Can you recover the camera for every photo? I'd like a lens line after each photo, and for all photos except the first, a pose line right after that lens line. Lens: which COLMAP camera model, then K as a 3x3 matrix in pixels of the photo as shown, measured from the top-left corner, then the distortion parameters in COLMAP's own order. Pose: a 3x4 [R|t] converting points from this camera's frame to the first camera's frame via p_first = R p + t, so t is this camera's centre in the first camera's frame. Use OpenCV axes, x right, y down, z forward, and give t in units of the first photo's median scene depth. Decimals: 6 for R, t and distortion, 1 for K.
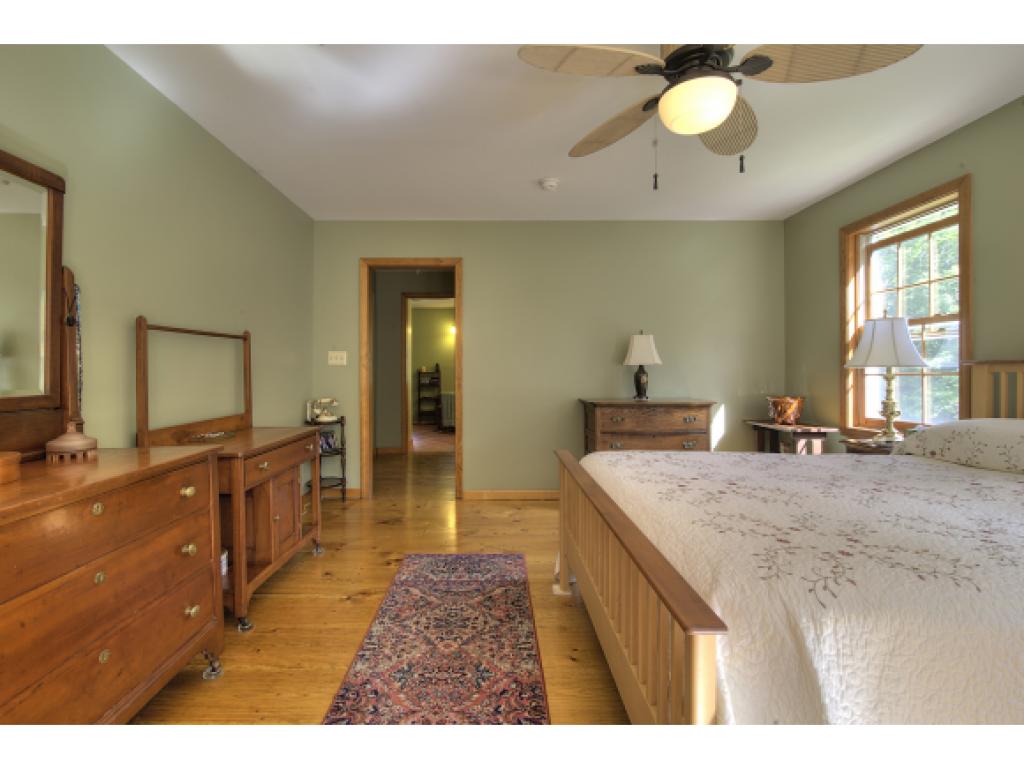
lens RADIAL K [[469.6, 0, 507.7], [0, 469.6, 379.7], [0, 0, 1]] dist [-0.004649, -0.000699]
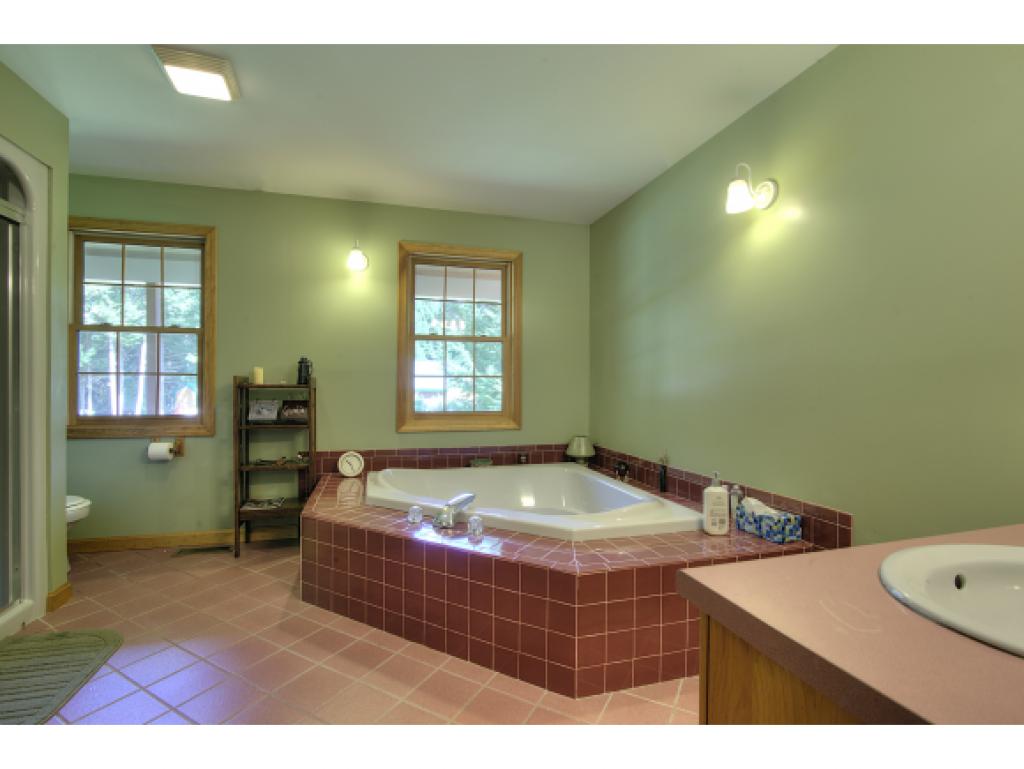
lens RADIAL K [[469.6, 0, 508.8], [0, 469.6, 385.1], [0, 0, 1]] dist [-0.004649, -0.000699]
pose [[0.965982, -0.004428, 0.258572, -0.176251], [0.007508, 0.999912, -0.010924, -0.021295], [-0.258500, 0.012494, 0.965930, 1.177261]]
